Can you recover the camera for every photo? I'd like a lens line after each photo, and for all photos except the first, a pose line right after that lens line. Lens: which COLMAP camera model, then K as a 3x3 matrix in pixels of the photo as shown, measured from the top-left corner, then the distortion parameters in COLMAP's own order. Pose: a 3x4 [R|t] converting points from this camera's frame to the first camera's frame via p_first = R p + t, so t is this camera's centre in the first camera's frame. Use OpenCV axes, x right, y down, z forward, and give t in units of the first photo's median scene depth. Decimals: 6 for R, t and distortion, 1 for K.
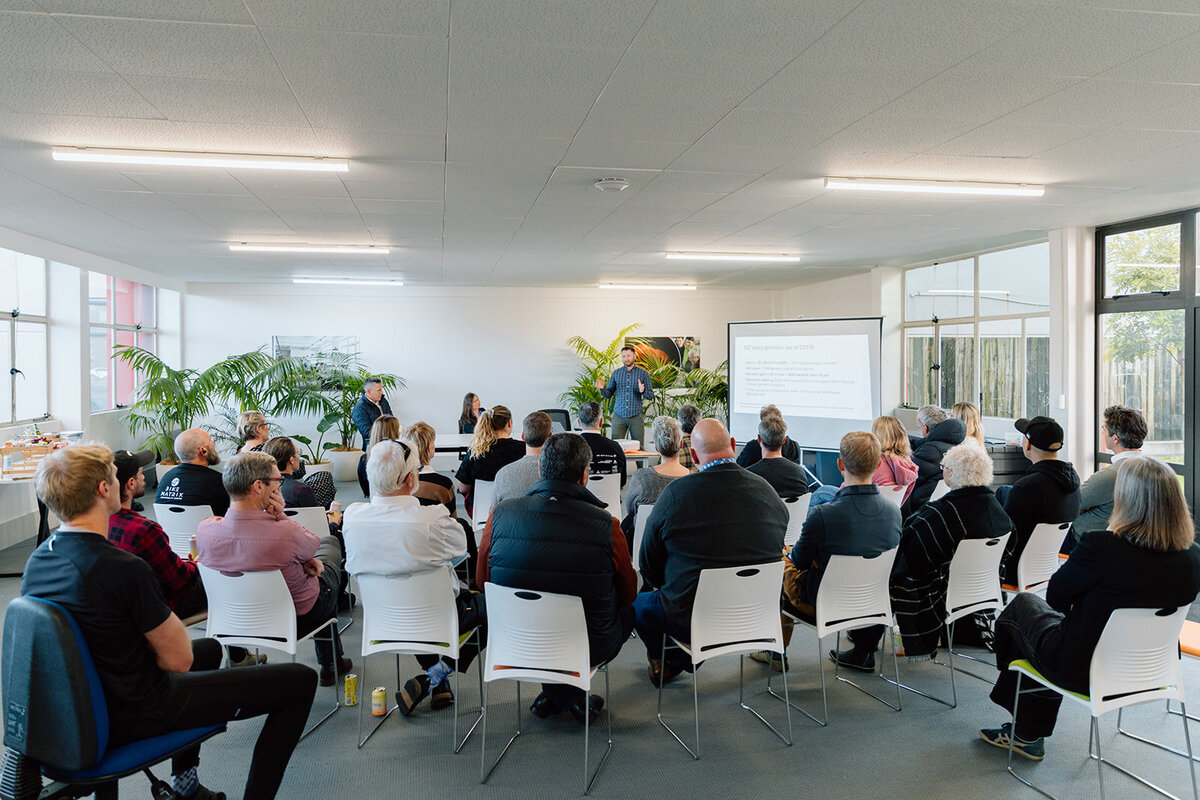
lens RADIAL K [[854.7, 0, 599.0], [0, 854.7, 366.2], [0, 0, 1]] dist [0.001662, -0.001554]
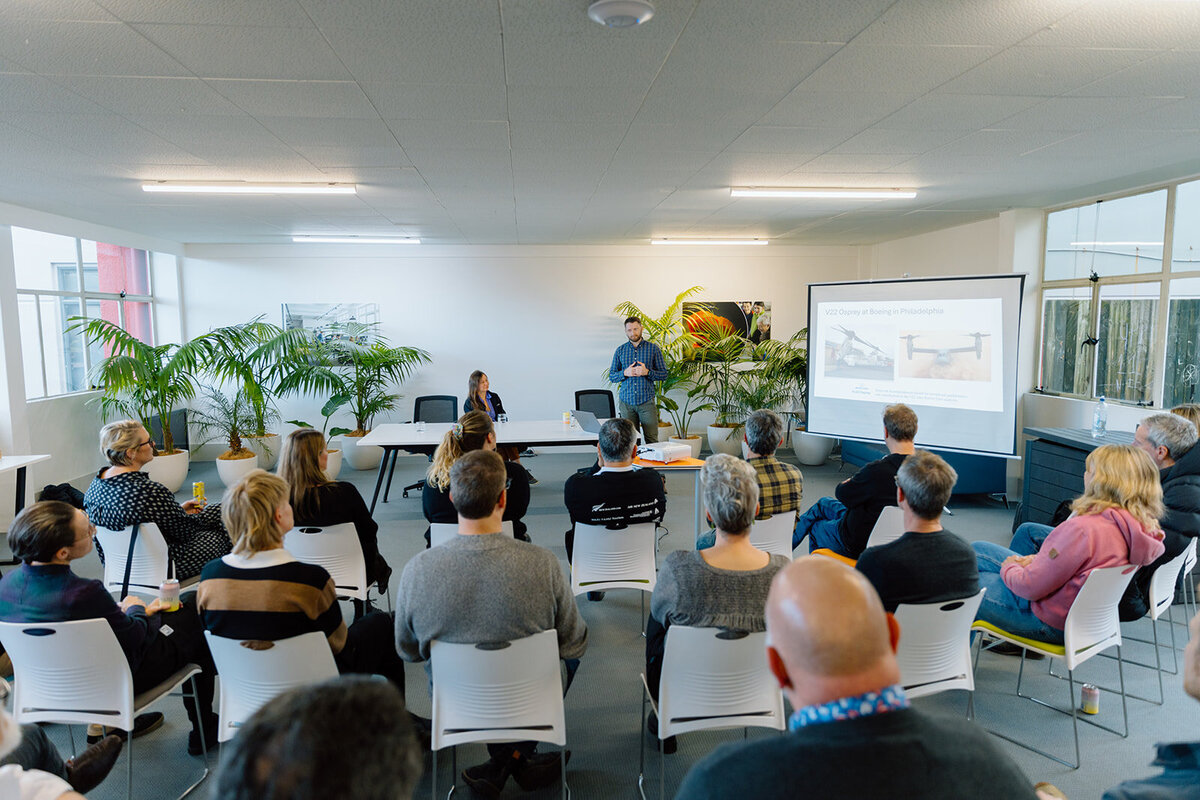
lens RADIAL K [[789.6, 0, 600.4], [0, 789.6, 406.6], [0, 0, 1]] dist [0.005626, -0.001168]
pose [[0.996218, 0.005133, -0.086740, 0.022396], [0.003504, 0.995069, 0.099126, -0.011614], [0.086821, -0.099055, 0.991287, 0.250984]]
